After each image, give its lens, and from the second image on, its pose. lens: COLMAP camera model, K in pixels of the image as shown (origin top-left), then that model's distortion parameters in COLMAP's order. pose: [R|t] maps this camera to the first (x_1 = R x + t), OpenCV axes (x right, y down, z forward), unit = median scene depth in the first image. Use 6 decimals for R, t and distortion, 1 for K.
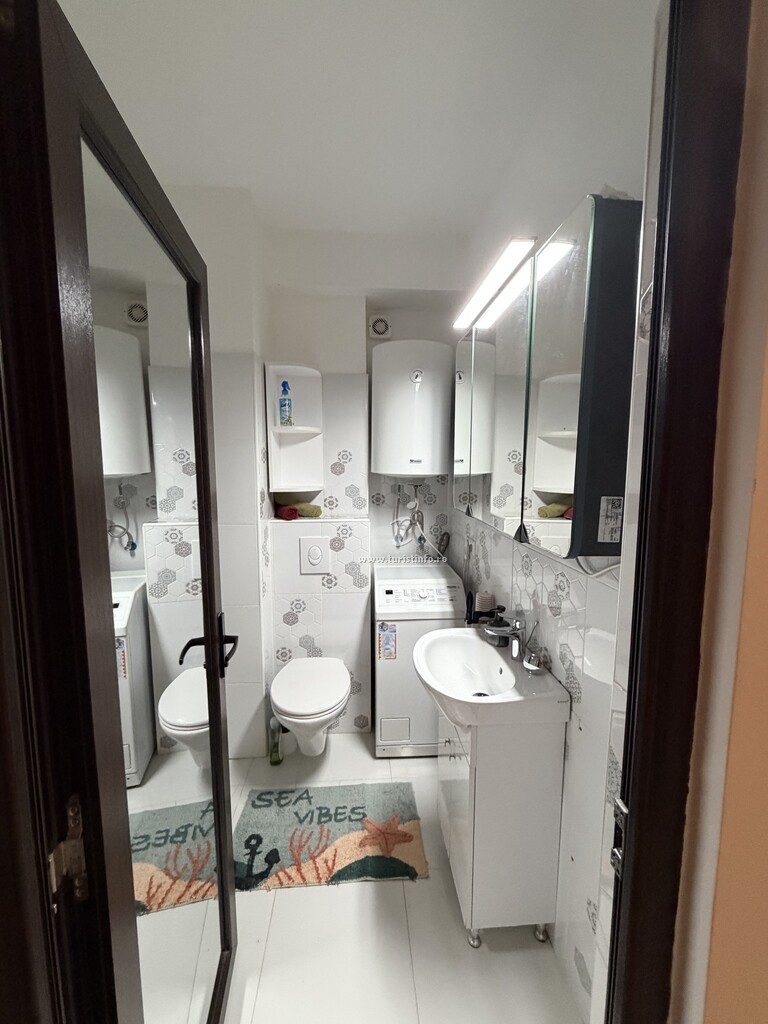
lens RADIAL K [[415.2, 0, 384.0], [0, 415.2, 512.0], [0, 0, 1]] dist [0.013894, -0.000162]
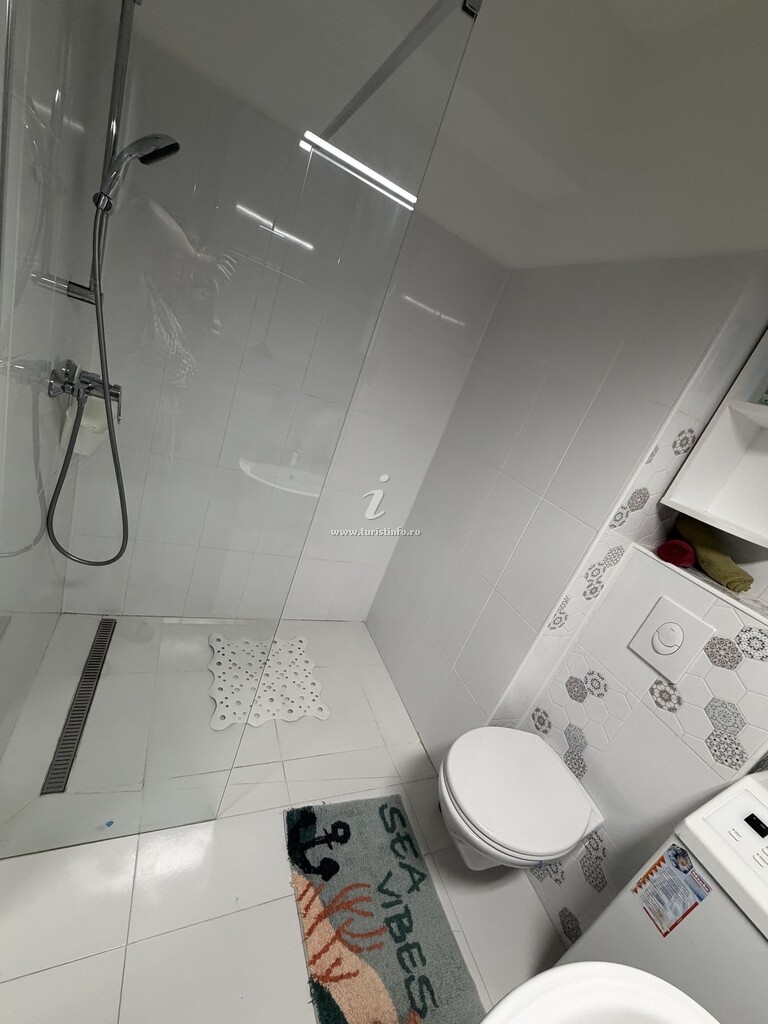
lens RADIAL K [[415.2, 0, 384.0], [0, 415.2, 512.0], [0, 0, 1]] dist [0.013894, -0.000162]
pose [[0.309485, 0.434321, -0.845922, 0.135150], [-0.437503, 0.854885, 0.278860, -0.034600], [0.844281, 0.283791, 0.454591, 0.460806]]
